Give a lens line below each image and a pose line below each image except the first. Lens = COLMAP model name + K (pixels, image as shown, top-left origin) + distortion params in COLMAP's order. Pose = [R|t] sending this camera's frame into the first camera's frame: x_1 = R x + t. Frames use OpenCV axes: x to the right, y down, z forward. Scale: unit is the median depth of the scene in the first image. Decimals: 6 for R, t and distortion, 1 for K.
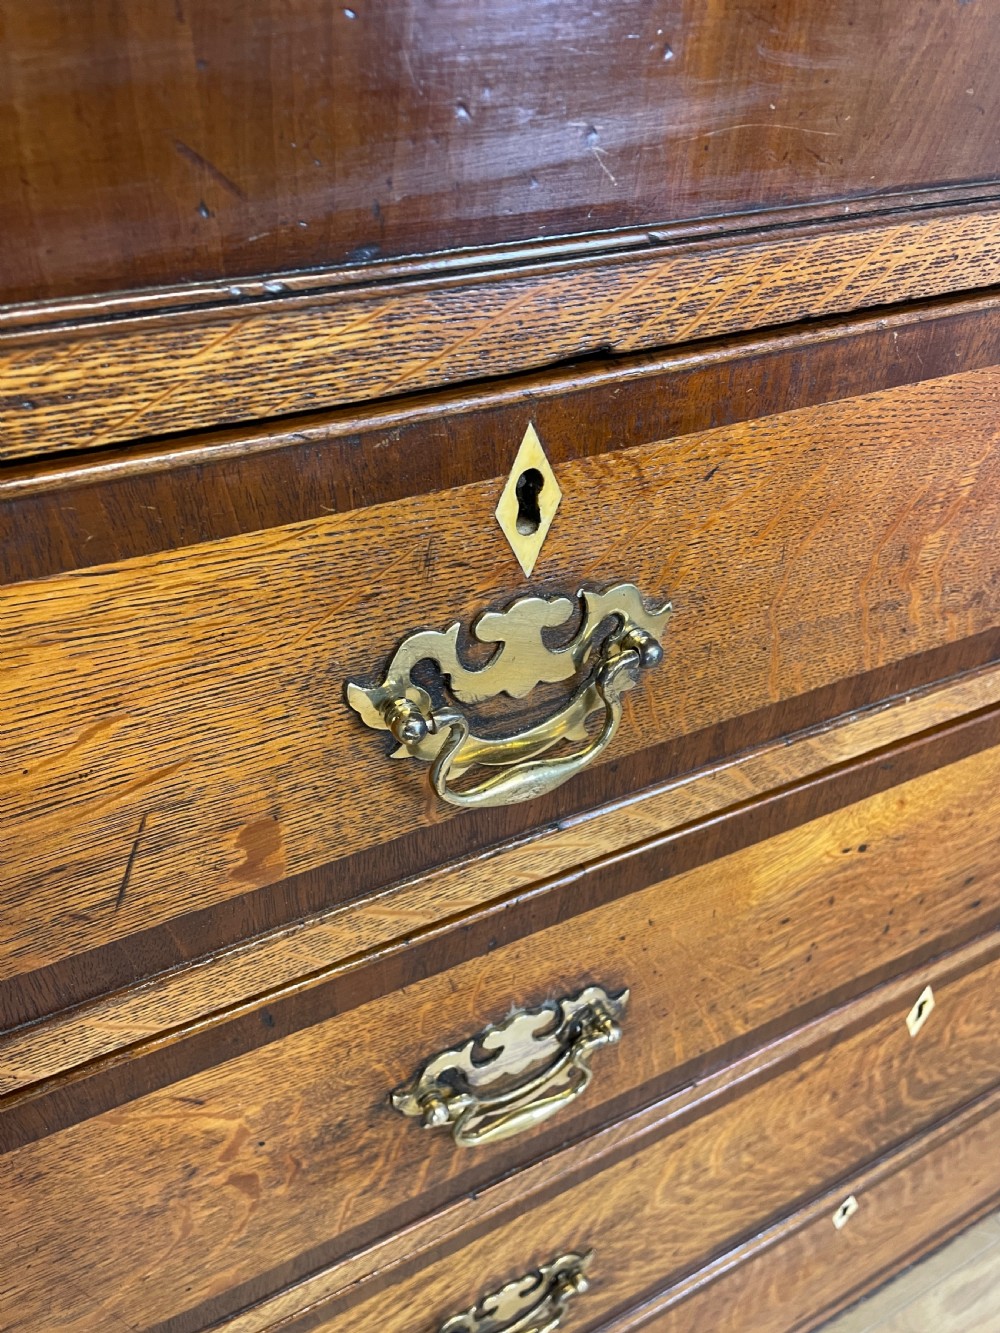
lens RADIAL K [[1018.3, 0, 490.3], [0, 1018.3, 659.8], [0, 0, 1]] dist [0.069640, -0.098608]
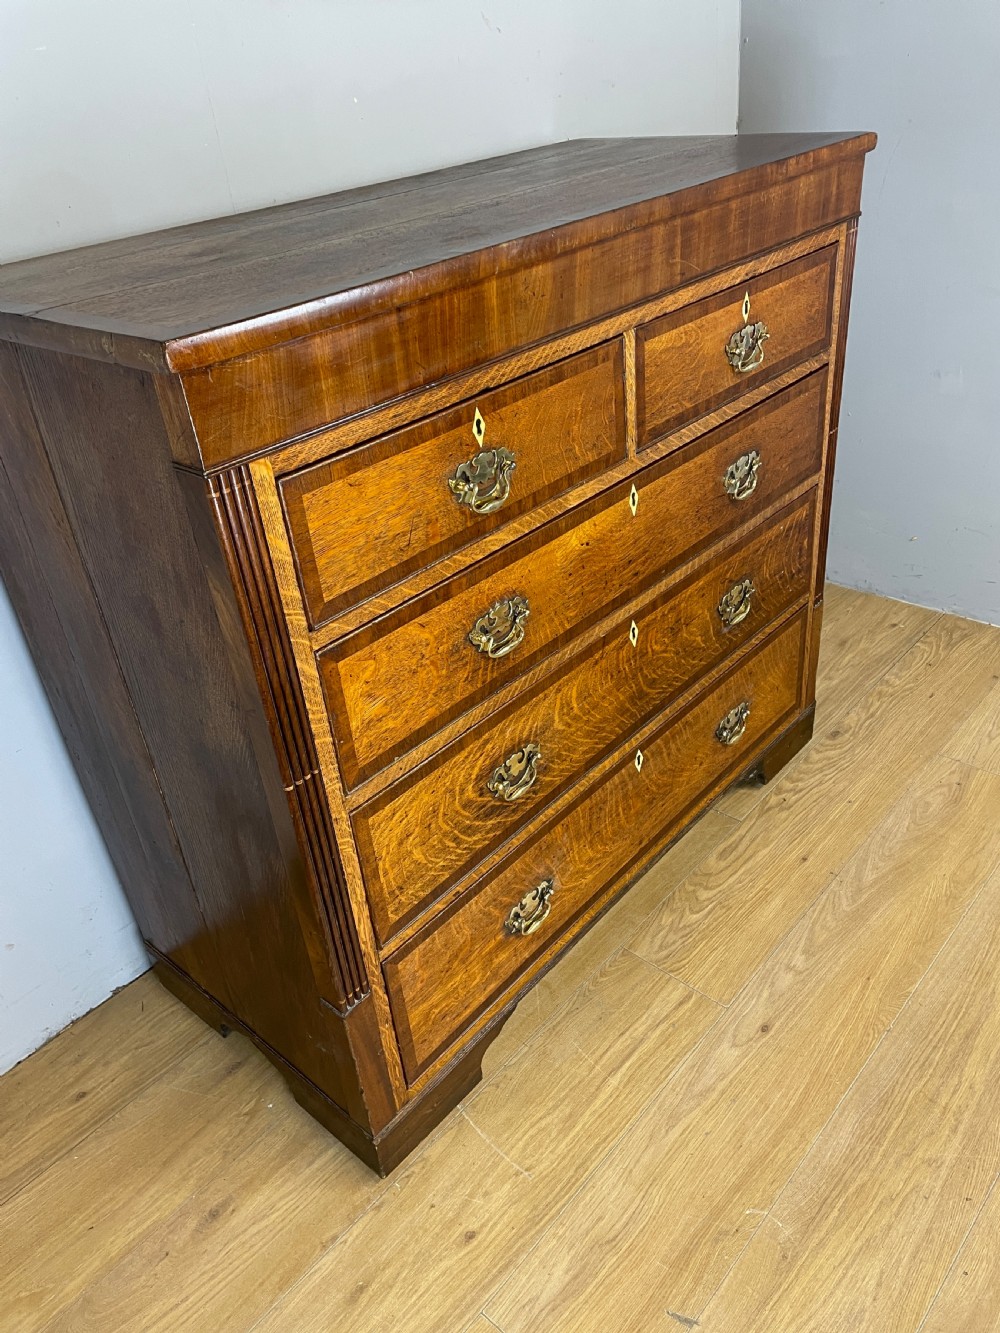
lens RADIAL K [[1009.2, 0, 495.6], [0, 1009.2, 653.5], [0, 0, 1]] dist [0.084984, -0.110528]
pose [[0.933089, -0.257268, 0.251313, -1.143022], [0.278498, 0.959013, -0.052284, 0.937882], [-0.227561, 0.118776, 0.966493, -2.809598]]
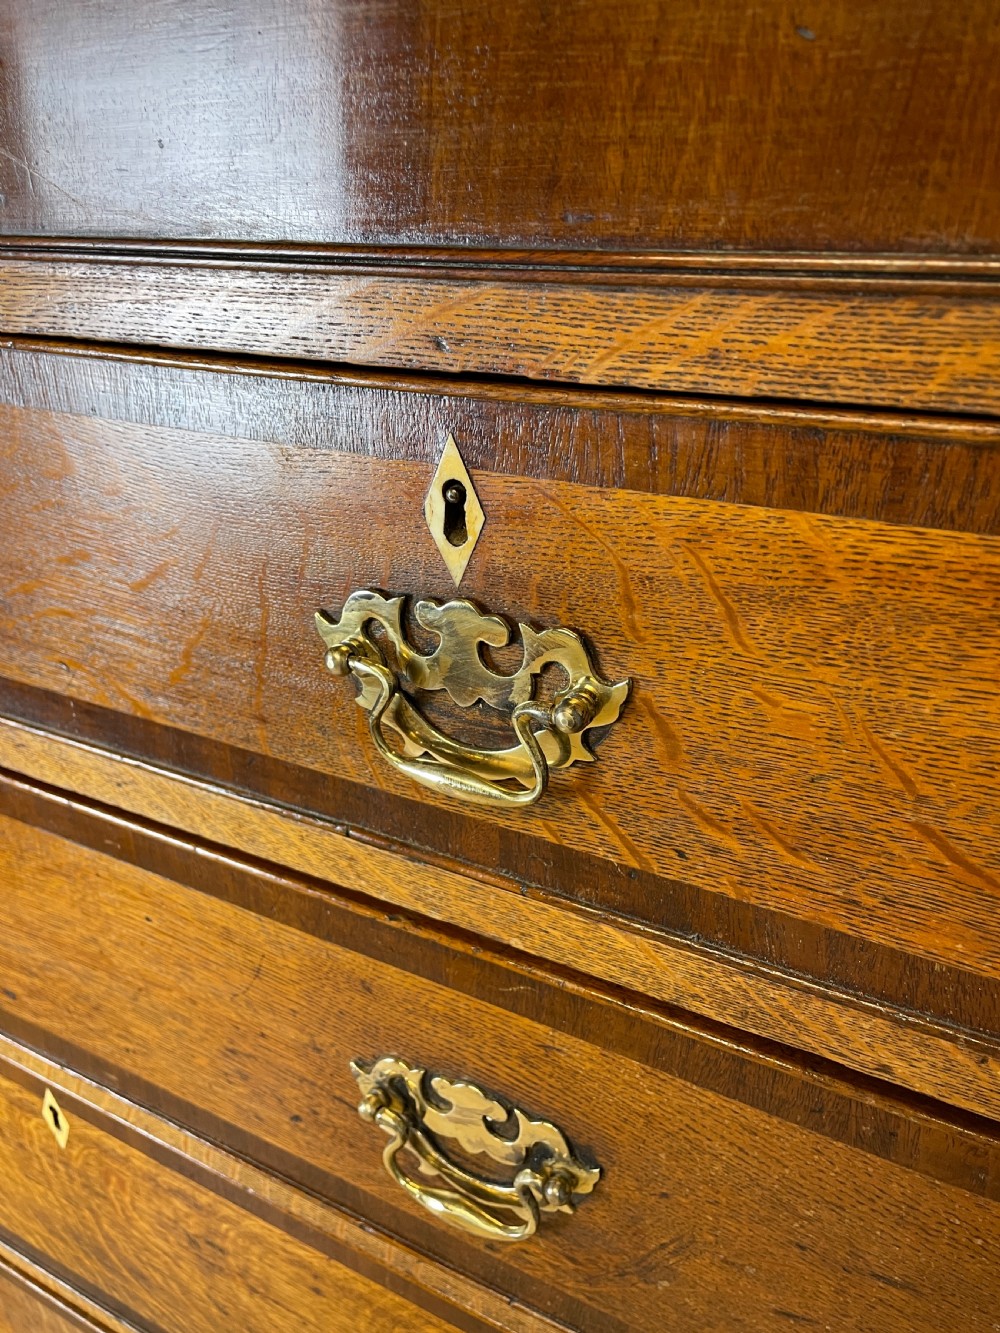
lens RADIAL K [[1018.3, 0, 500.2], [0, 1018.3, 664.4], [0, 0, 1]] dist [0.069640, -0.098608]
pose [[0.567095, 0.358673, -0.741456, 2.677389], [-0.461012, 0.884208, 0.075128, -0.645413], [0.682548, 0.299215, 0.666782, 1.142727]]
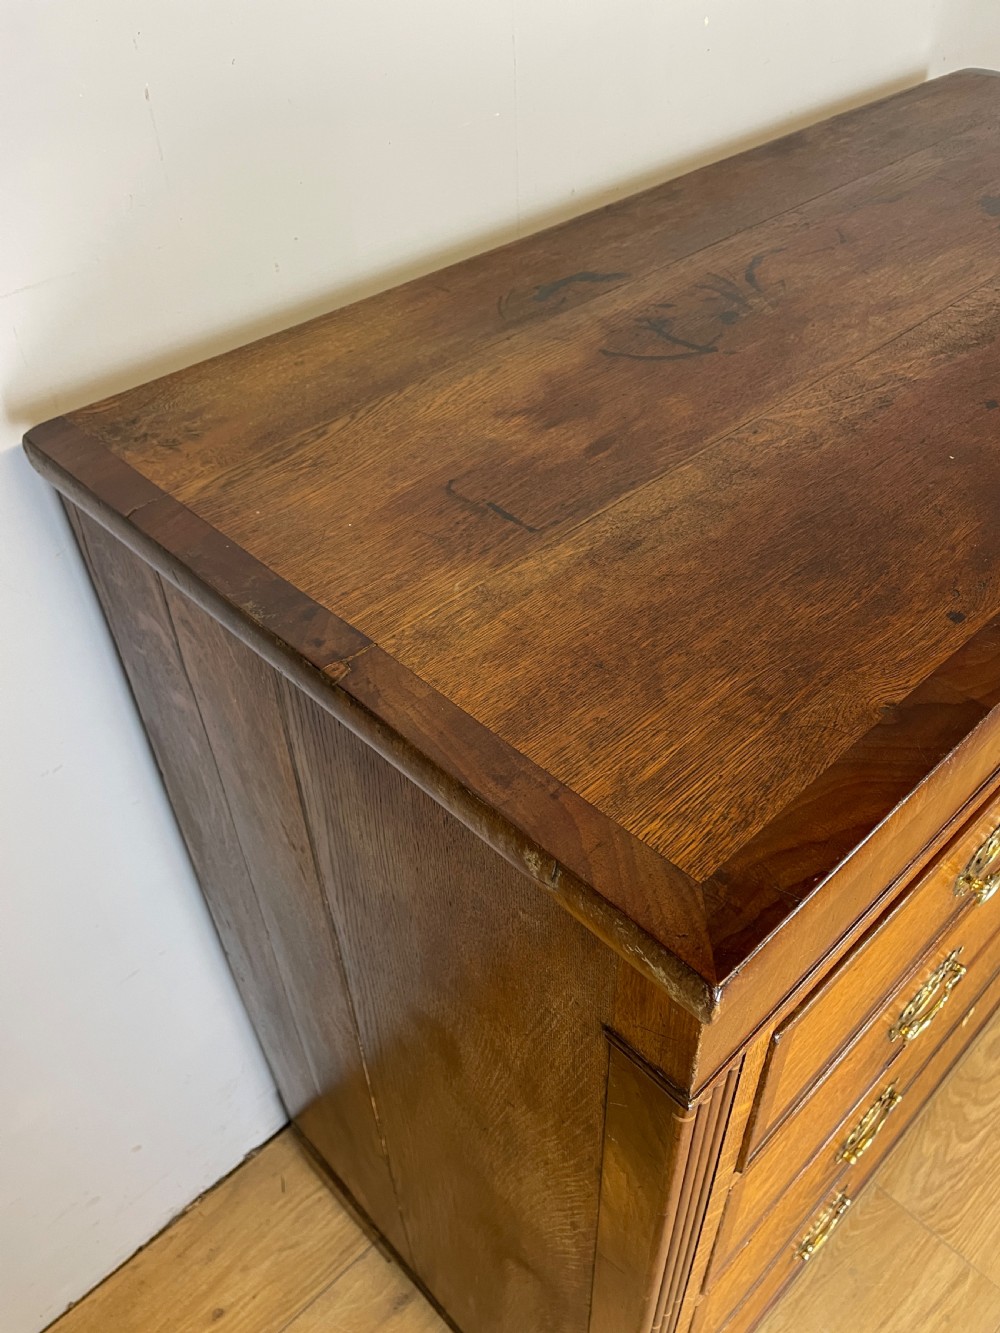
lens RADIAL K [[1018.3, 0, 491.6], [0, 1018.3, 654.7], [0, 0, 1]] dist [0.069640, -0.098608]
pose [[0.960869, -0.214218, 0.175619, -1.463313], [0.192111, 0.972093, 0.134642, -1.032731], [-0.199561, -0.095635, 0.975207, -1.061828]]
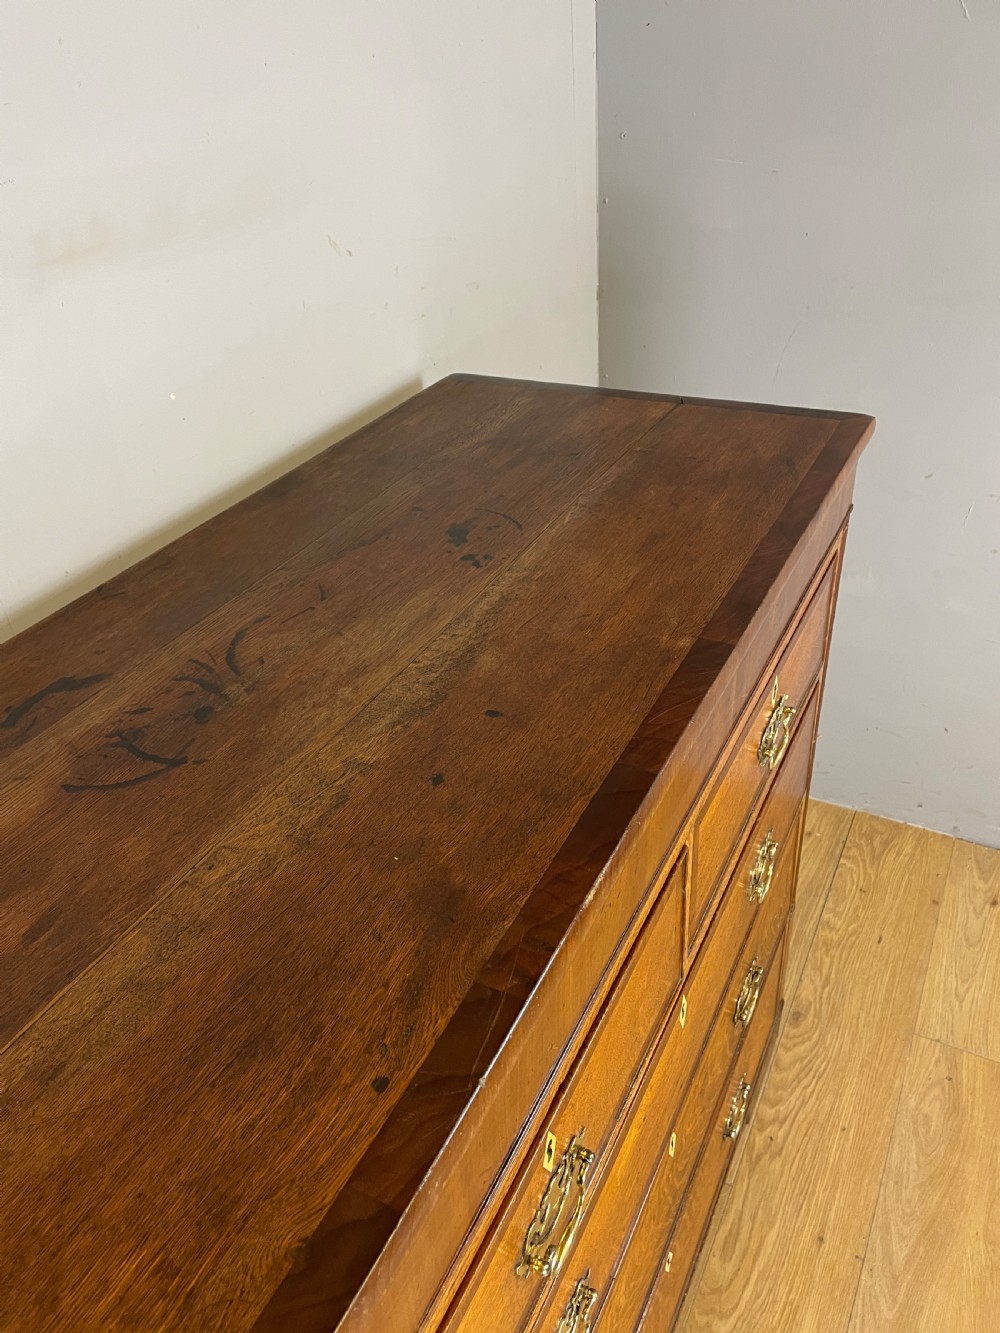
lens RADIAL K [[1009.2, 0, 498.8], [0, 1009.2, 655.1], [0, 0, 1]] dist [0.084984, -0.110528]
pose [[0.811588, -0.359660, 0.460401, -0.738529], [0.384031, 0.922294, 0.043520, -1.377764], [-0.440277, 0.141488, 0.886644, -1.221180]]
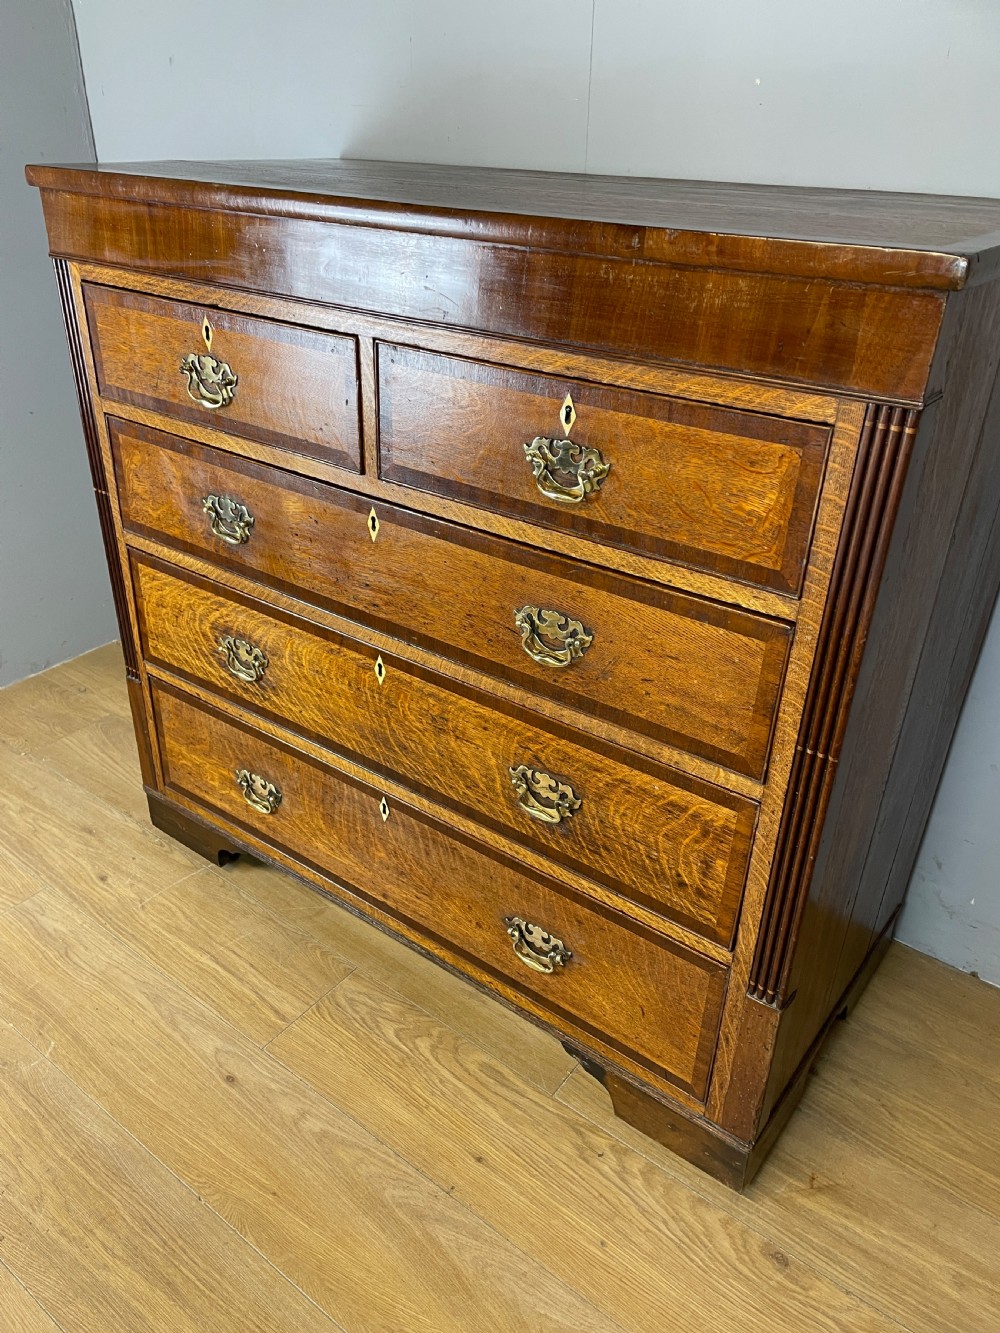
lens RADIAL K [[1009.2, 0, 493.0], [0, 1009.2, 673.1], [0, 0, 1]] dist [0.084984, -0.110528]
pose [[0.429566, 0.451856, -0.781856, 5.063584], [-0.537840, 0.823512, 0.180431, -0.425458], [0.725397, 0.343006, 0.596780, -0.351299]]
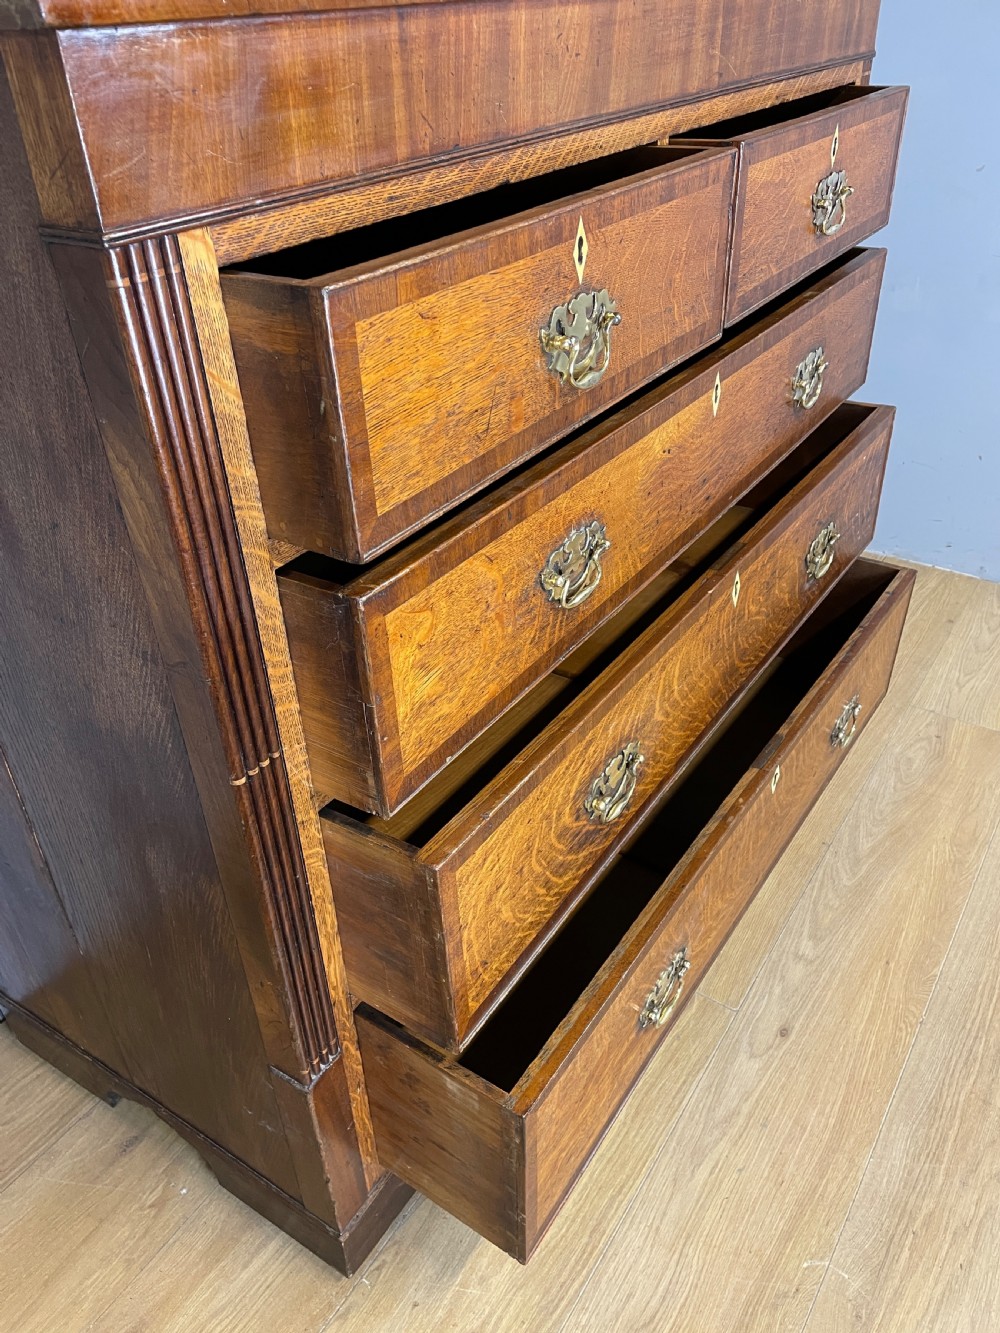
lens RADIAL K [[1009.2, 0, 502.7], [0, 1009.2, 677.8], [0, 0, 1]] dist [0.084984, -0.110528]
pose [[0.872921, -0.300029, 0.384698, -1.362995], [0.308286, 0.950380, 0.041674, 0.860498], [-0.378113, 0.082219, 0.922101, -1.475507]]
